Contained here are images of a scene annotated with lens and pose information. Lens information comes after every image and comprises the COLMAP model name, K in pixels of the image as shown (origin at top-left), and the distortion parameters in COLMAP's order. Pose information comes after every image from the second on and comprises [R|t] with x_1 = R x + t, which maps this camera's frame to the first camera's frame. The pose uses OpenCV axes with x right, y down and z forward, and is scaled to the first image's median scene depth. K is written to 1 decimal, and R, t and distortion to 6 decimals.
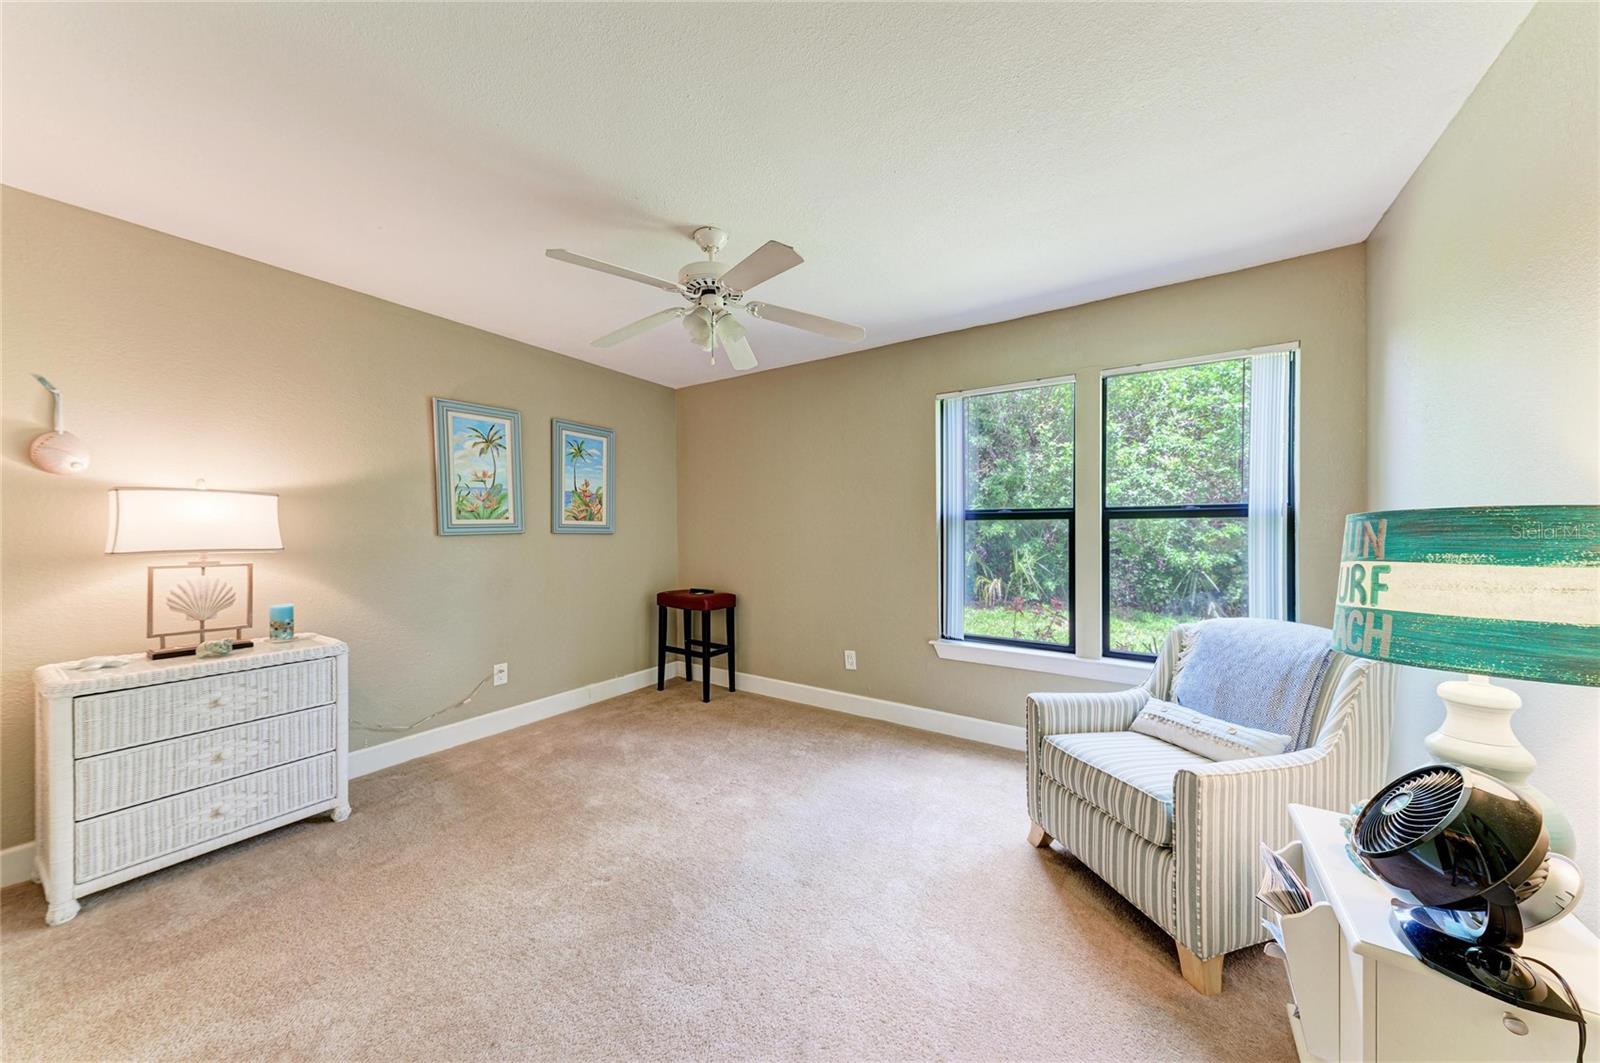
lens RADIAL K [[531.8, 0, 798.1], [0, 531.8, 538.5], [0, 0, 1]] dist [0.007638, -0.000345]
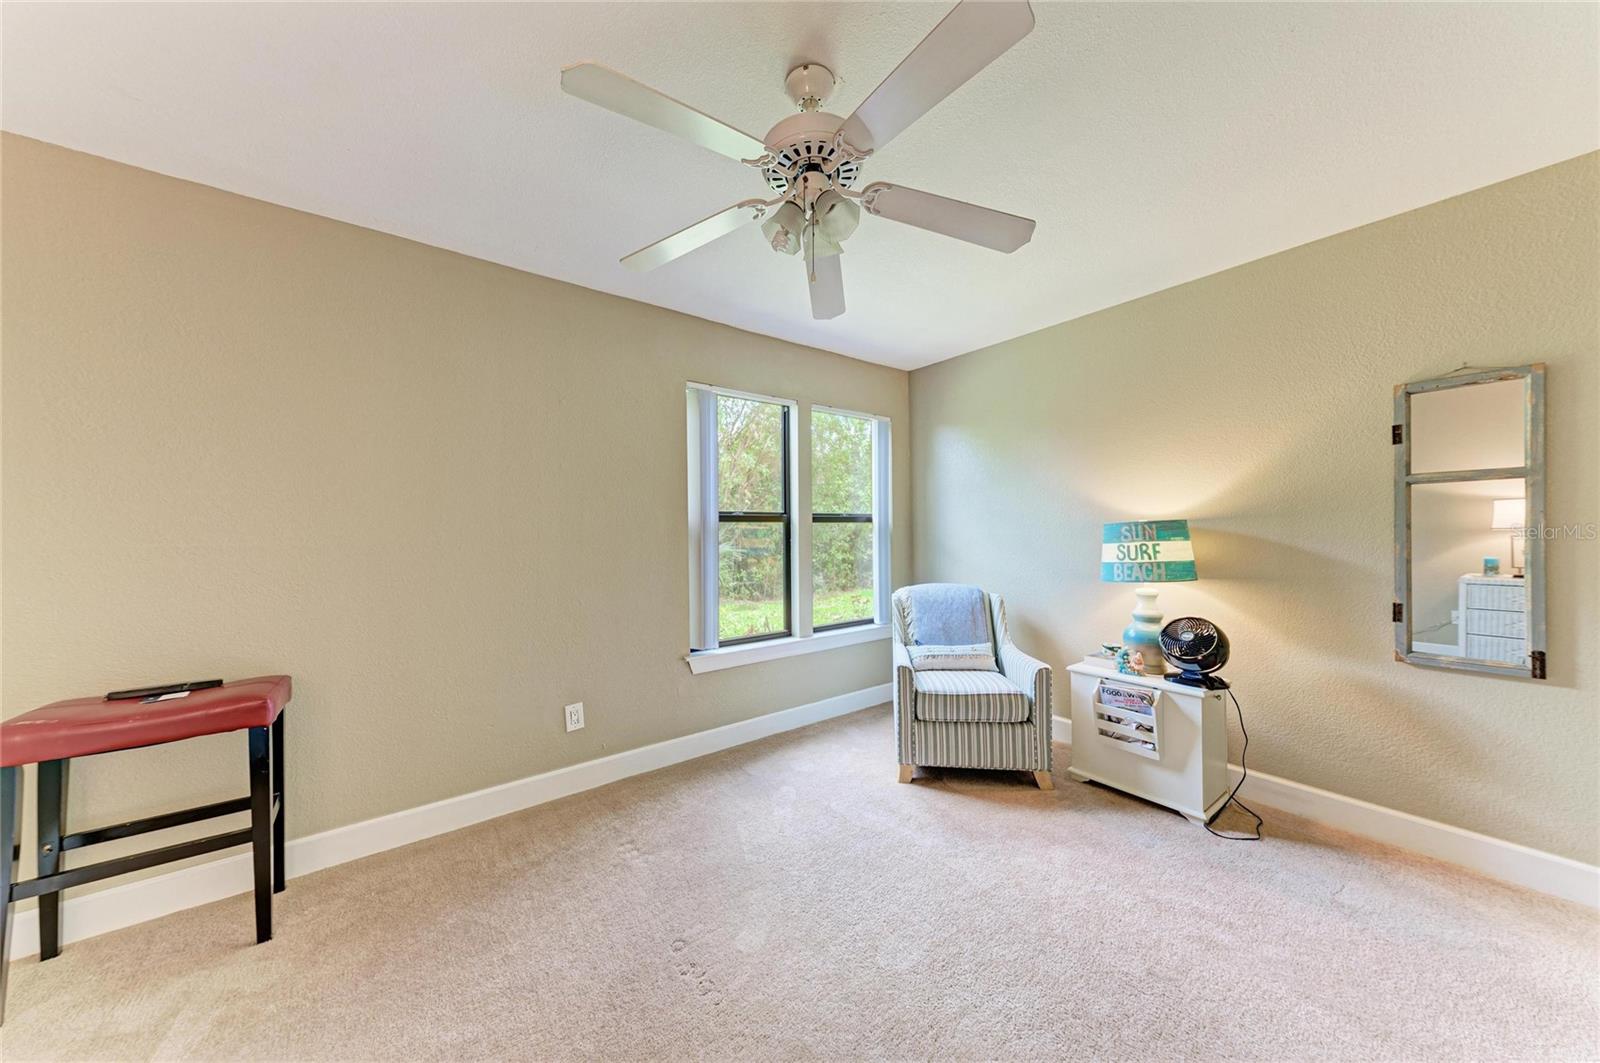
lens RADIAL K [[534.4, 0, 801.7], [0, 534.4, 532.3], [0, 0, 1]] dist [0.015448, -0.000276]
pose [[0.317088, -0.004241, 0.948387, -1.077364], [0.021696, 0.999761, -0.002783, -0.017338], [-0.948148, 0.021458, 0.317104, 1.087773]]
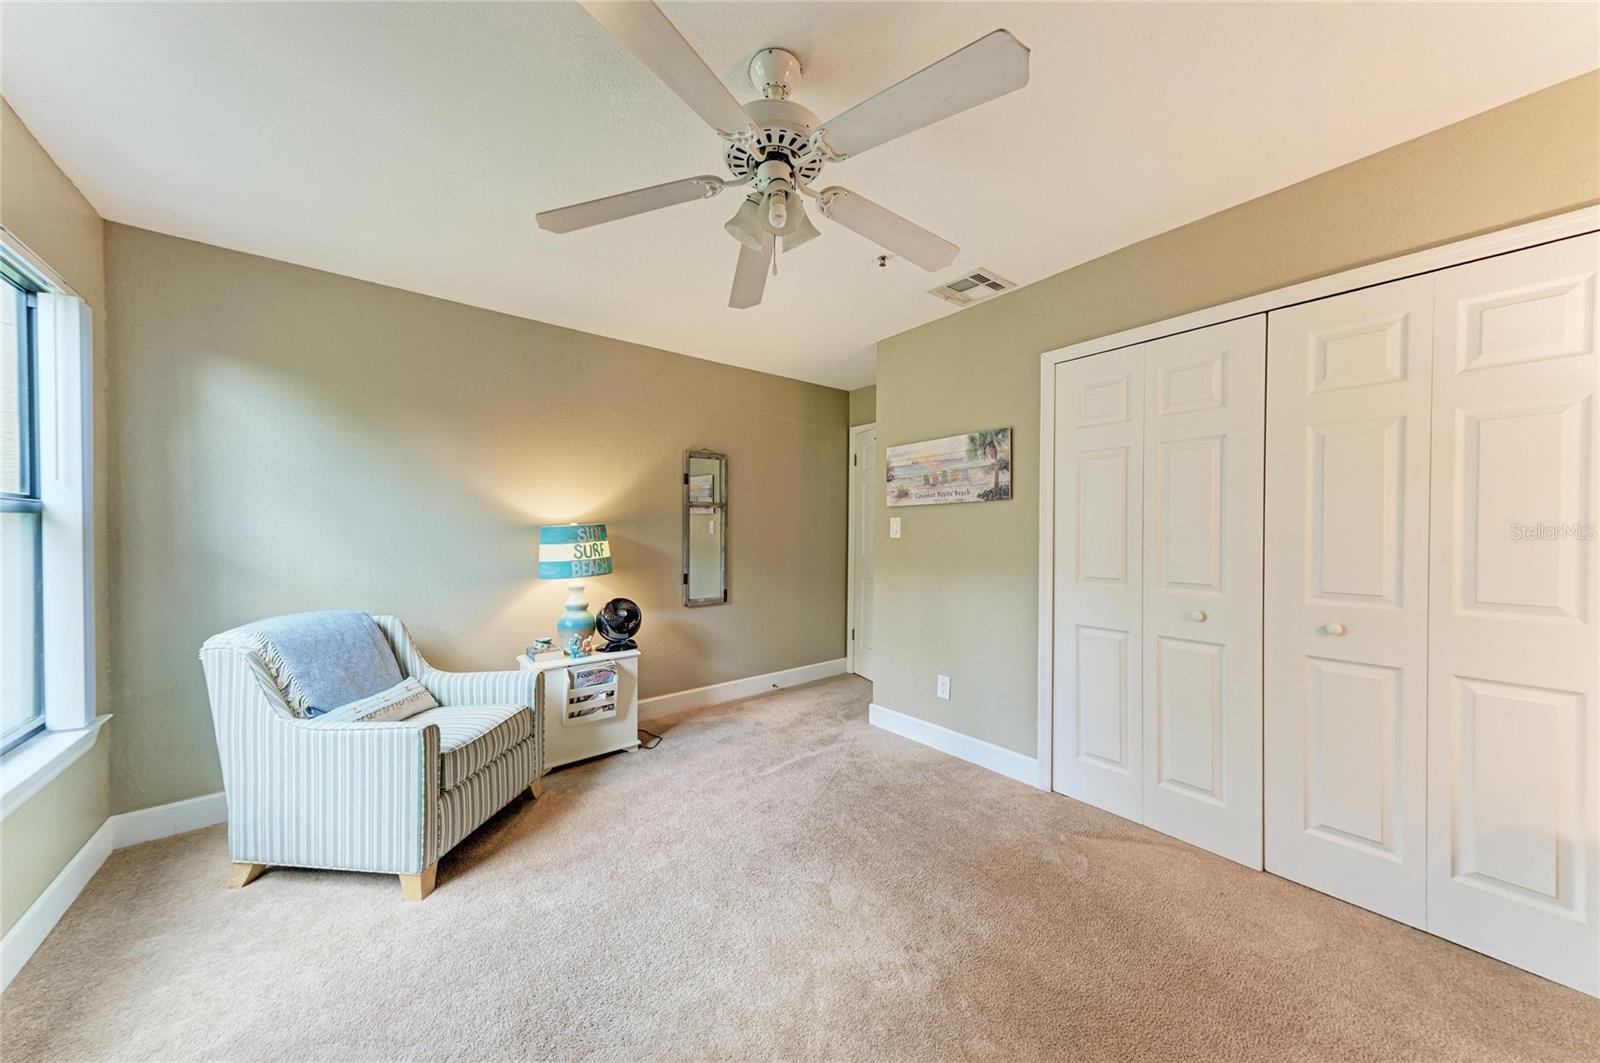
lens RADIAL K [[534.4, 0, 801.7], [0, 534.4, 532.3], [0, 0, 1]] dist [0.015448, -0.000276]
pose [[-0.963203, -0.000637, 0.268776, -0.487681], [0.003465, 0.999885, 0.014787, -0.030666], [-0.268754, 0.015175, -0.963089, 2.218668]]
